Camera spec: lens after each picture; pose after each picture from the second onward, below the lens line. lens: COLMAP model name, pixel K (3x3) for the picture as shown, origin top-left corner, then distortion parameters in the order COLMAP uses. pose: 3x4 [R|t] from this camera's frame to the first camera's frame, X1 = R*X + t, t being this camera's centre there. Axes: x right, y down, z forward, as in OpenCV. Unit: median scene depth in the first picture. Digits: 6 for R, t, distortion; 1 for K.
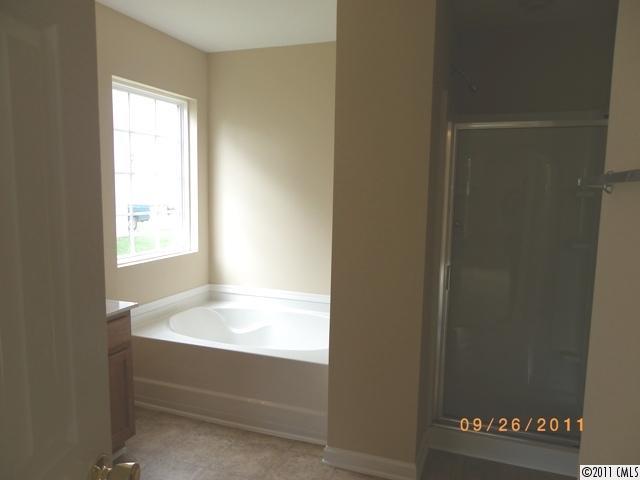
lens RADIAL K [[489.6, 0, 319.8], [0, 489.6, 246.2], [0, 0, 1]] dist [0.023443, 0.002620]
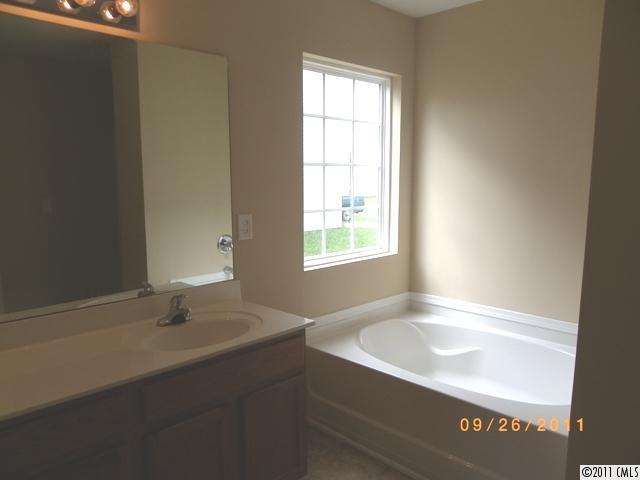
lens RADIAL K [[489.6, 0, 319.8], [0, 489.6, 246.2], [0, 0, 1]] dist [0.023443, 0.002620]
pose [[0.906145, 0.034074, -0.421593, -0.010386], [-0.028773, 0.999407, 0.018930, -0.015537], [0.421988, -0.005022, 0.906588, 0.176696]]
